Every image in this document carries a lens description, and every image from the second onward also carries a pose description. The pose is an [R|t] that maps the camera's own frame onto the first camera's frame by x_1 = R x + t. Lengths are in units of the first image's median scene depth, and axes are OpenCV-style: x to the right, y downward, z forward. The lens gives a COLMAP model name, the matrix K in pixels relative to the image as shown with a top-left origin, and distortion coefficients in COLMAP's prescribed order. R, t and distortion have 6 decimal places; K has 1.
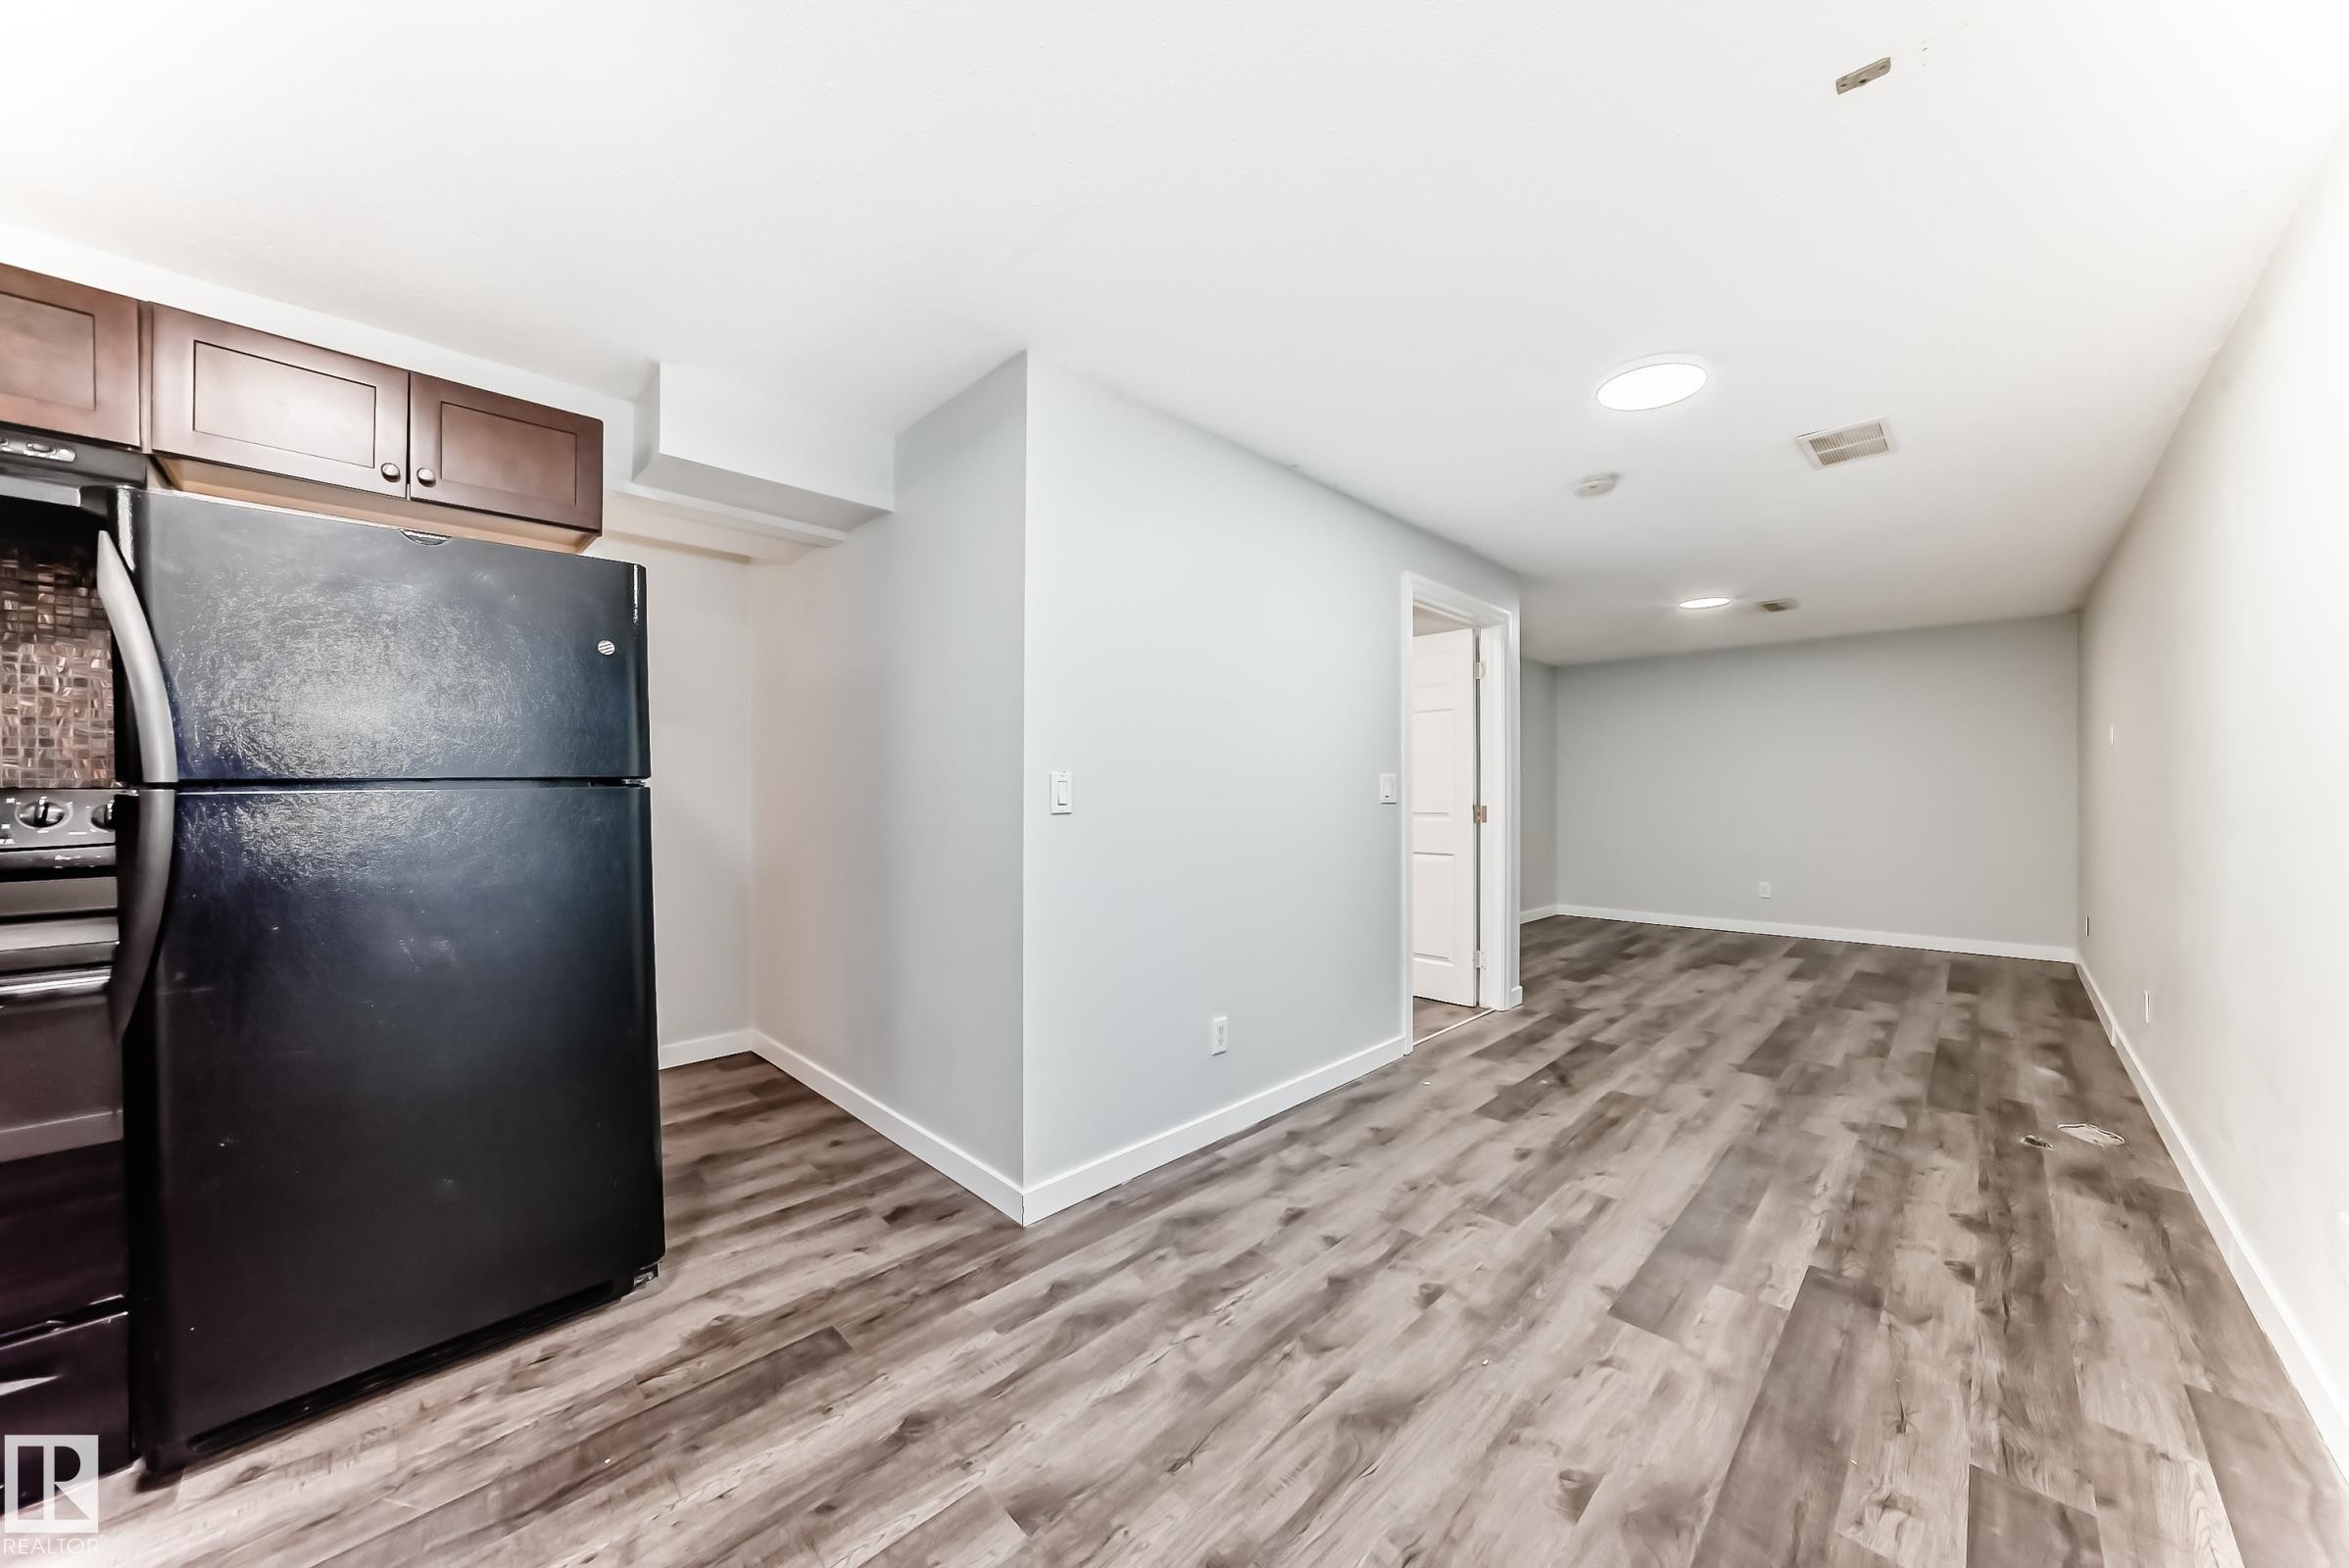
lens RADIAL K [[815.7, 0, 1176.0], [0, 815.7, 800.2], [0, 0, 1]] dist [-0.000836, 0.000695]
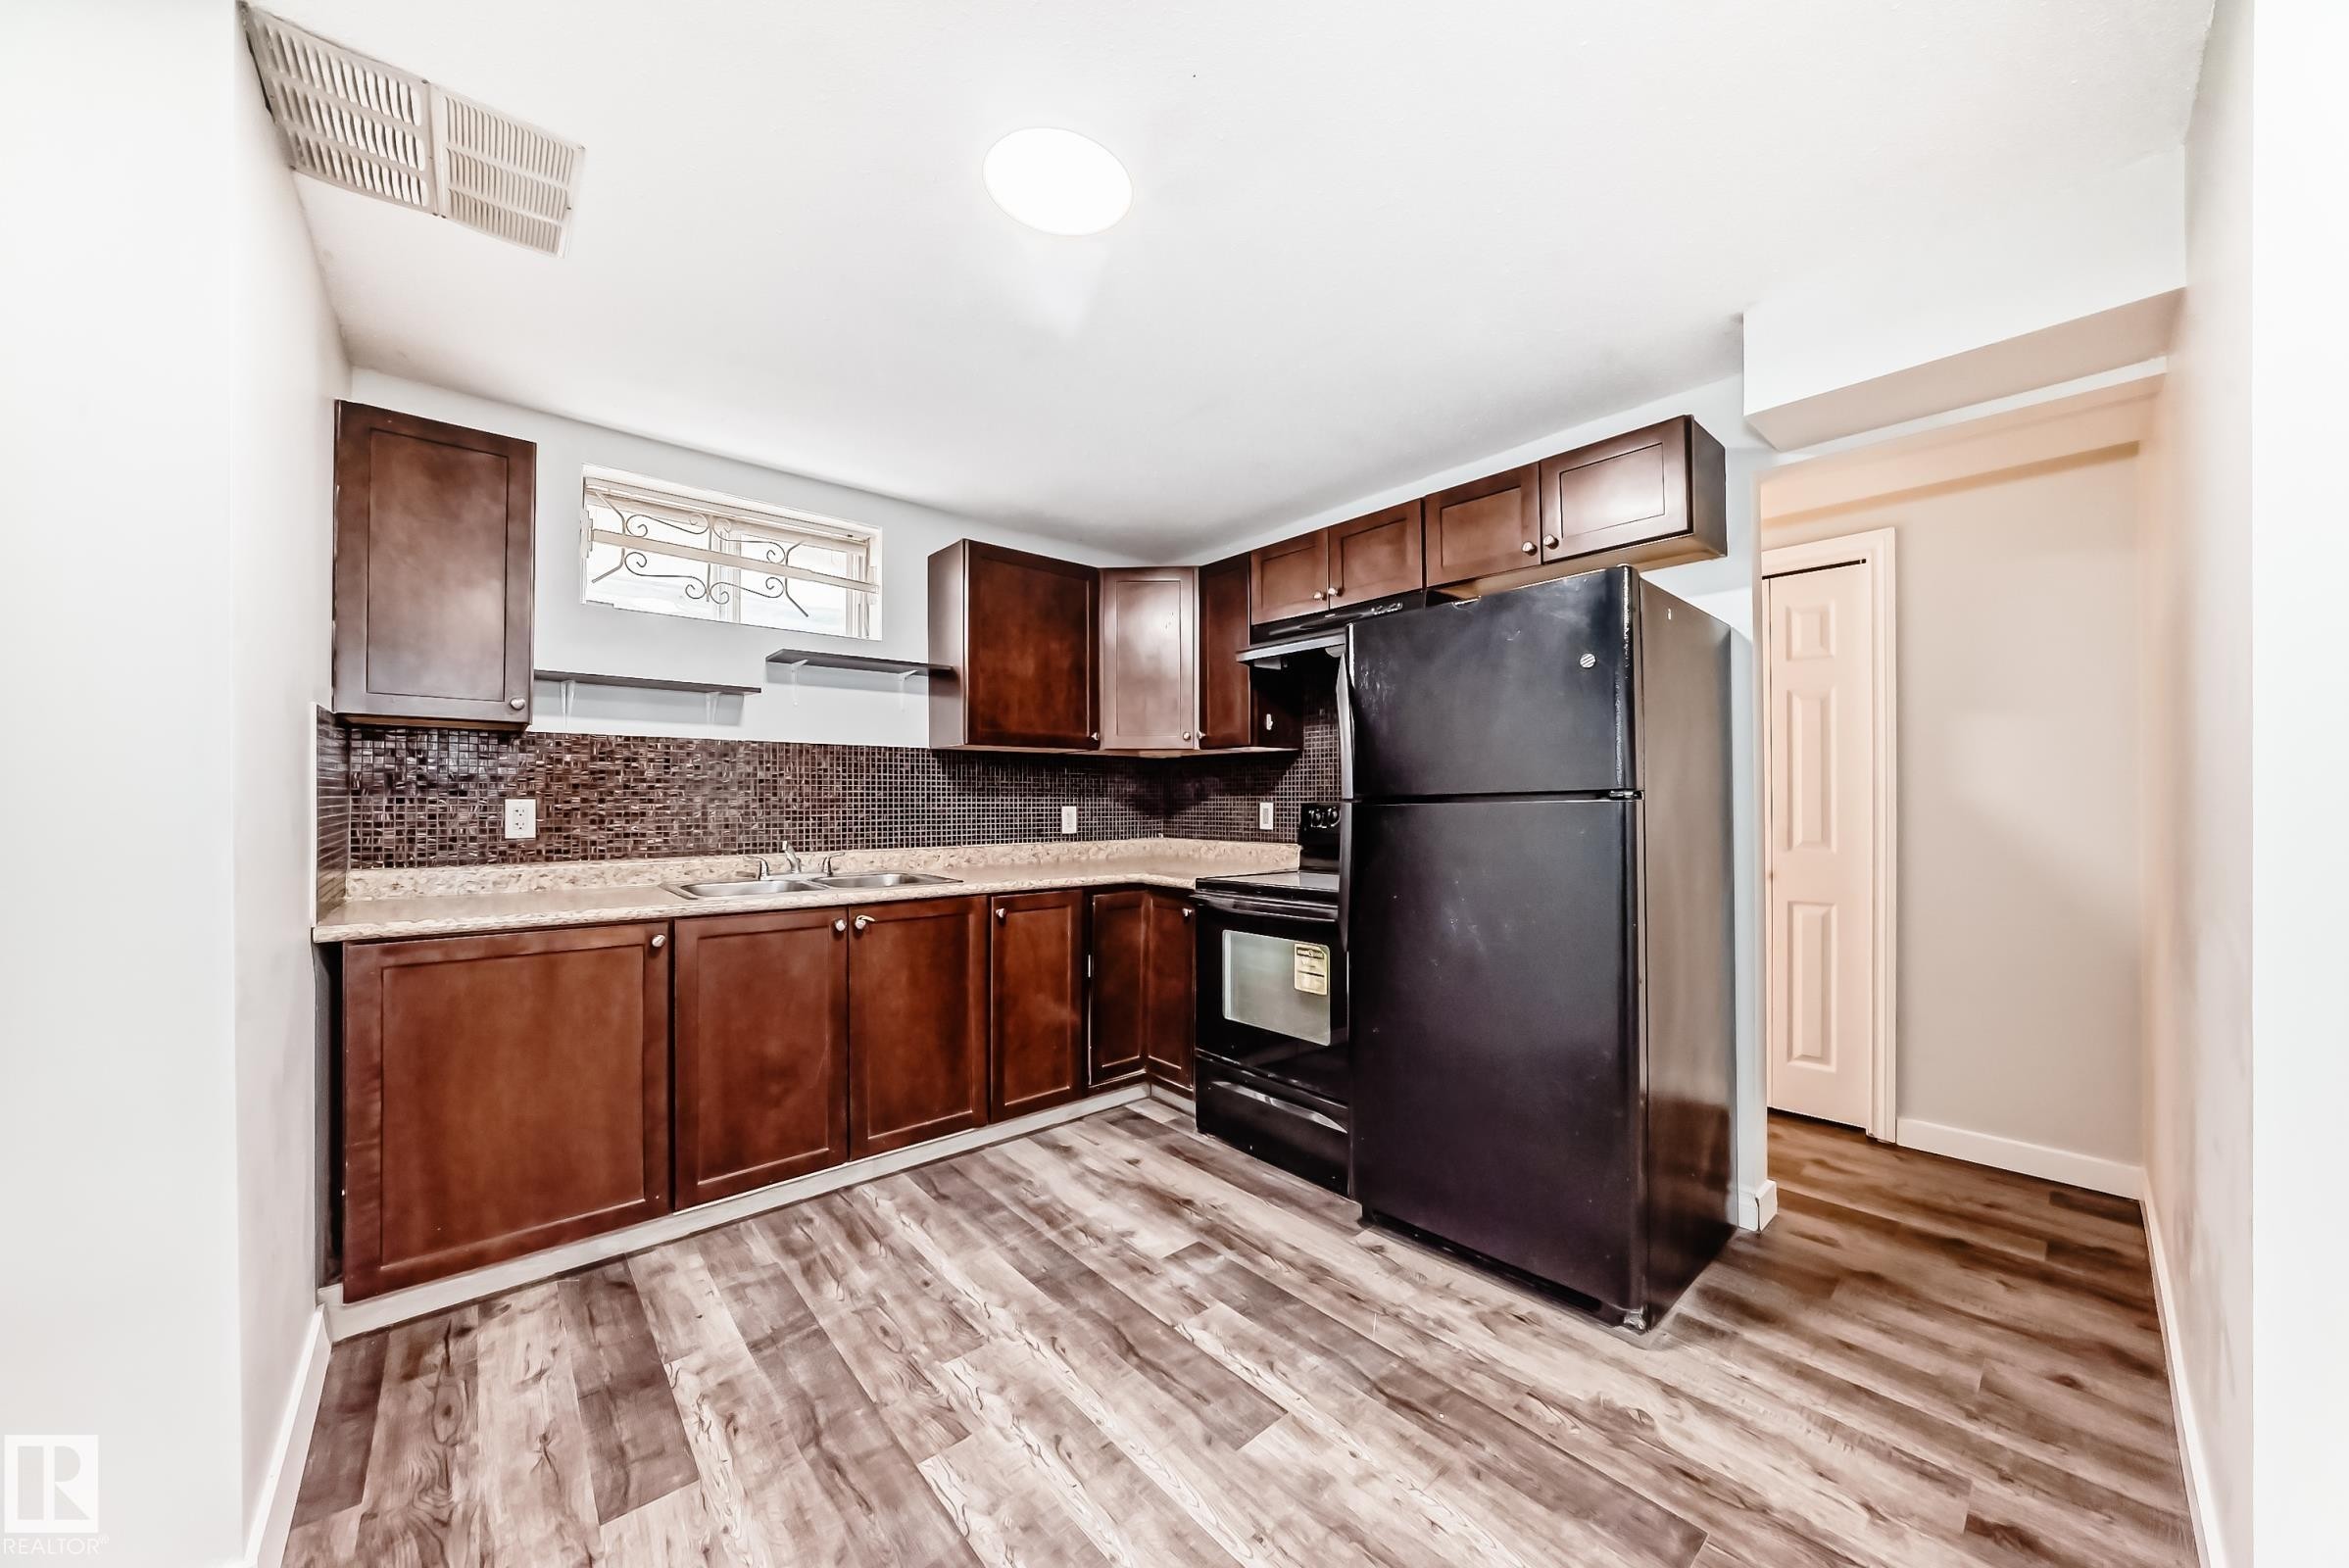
lens RADIAL K [[815.7, 0, 1183.3], [0, 815.7, 791.5], [0, 0, 1]] dist [-0.000836, 0.000695]
pose [[-0.043218, -0.013378, -0.998976, 0.240658], [-0.005548, 0.999898, -0.013151, -0.006518], [0.999050, 0.004974, -0.043288, 0.397929]]
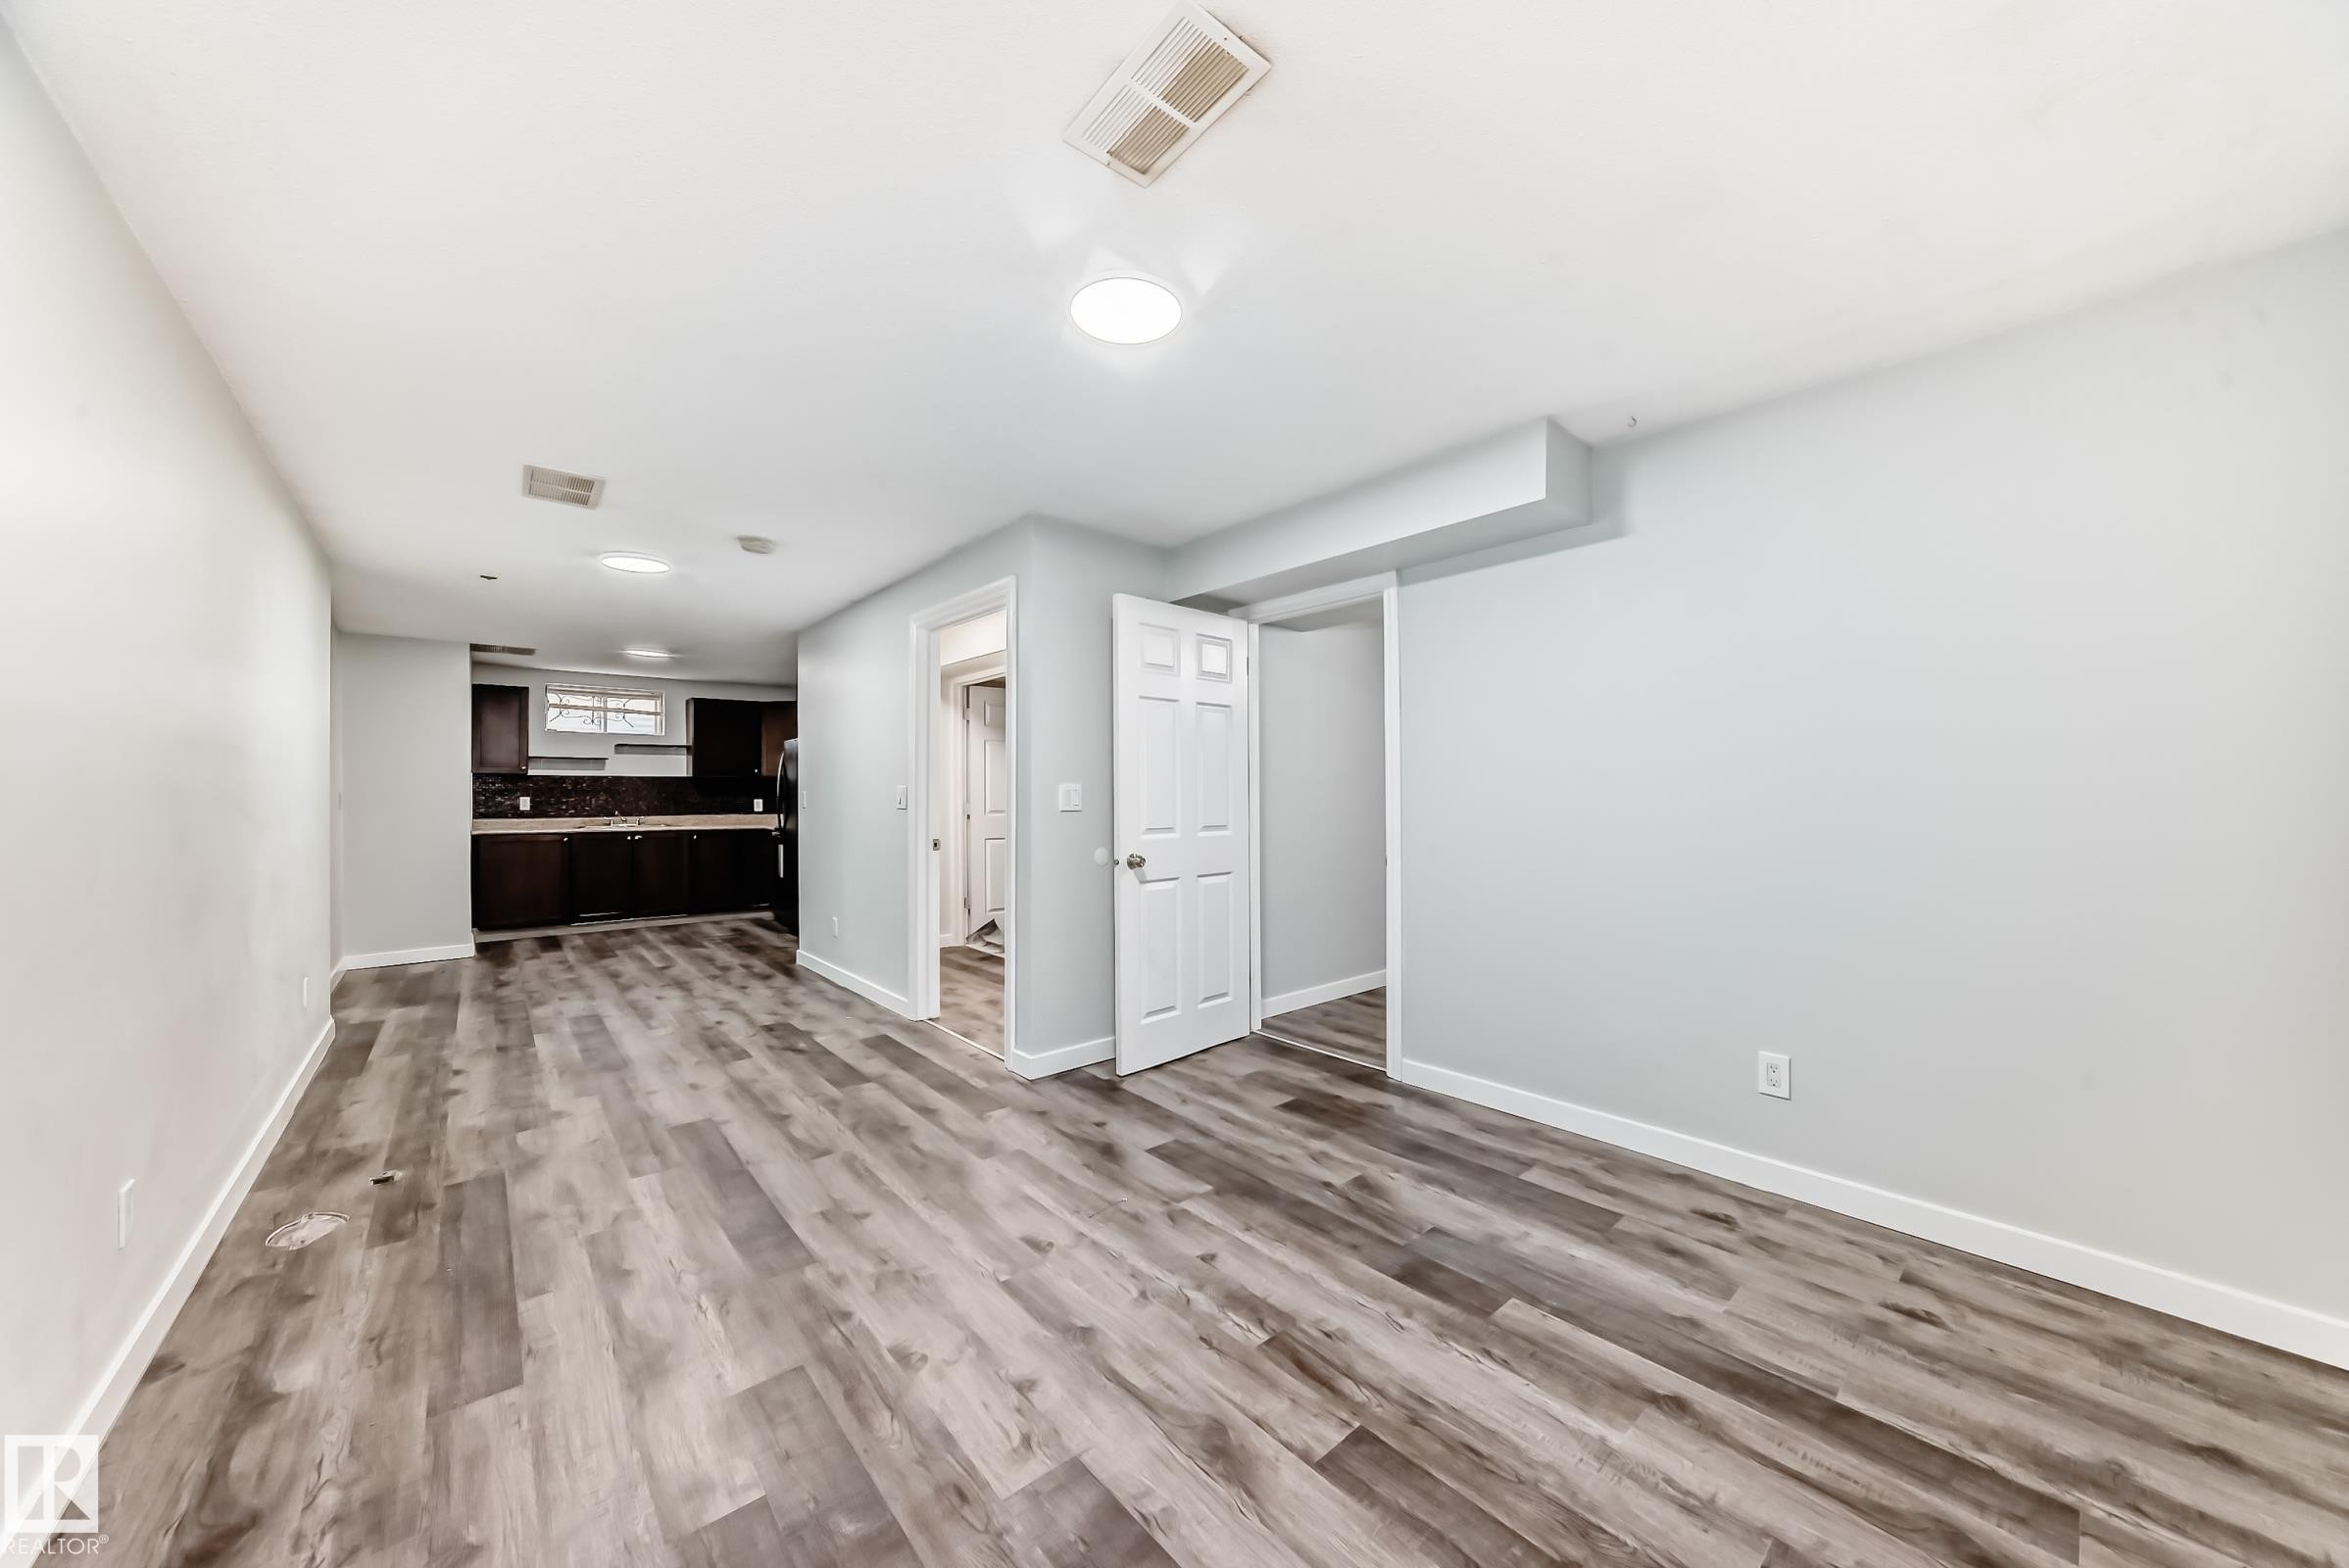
lens RADIAL K [[815.7, 0, 1178.9], [0, 815.7, 797.0], [0, 0, 1]] dist [-0.000836, 0.000695]
pose [[-0.074912, -0.001060, -0.997190, 2.282581], [-0.006153, 0.999981, -0.000601, -0.020695], [0.997171, 0.006091, -0.074917, 2.347111]]
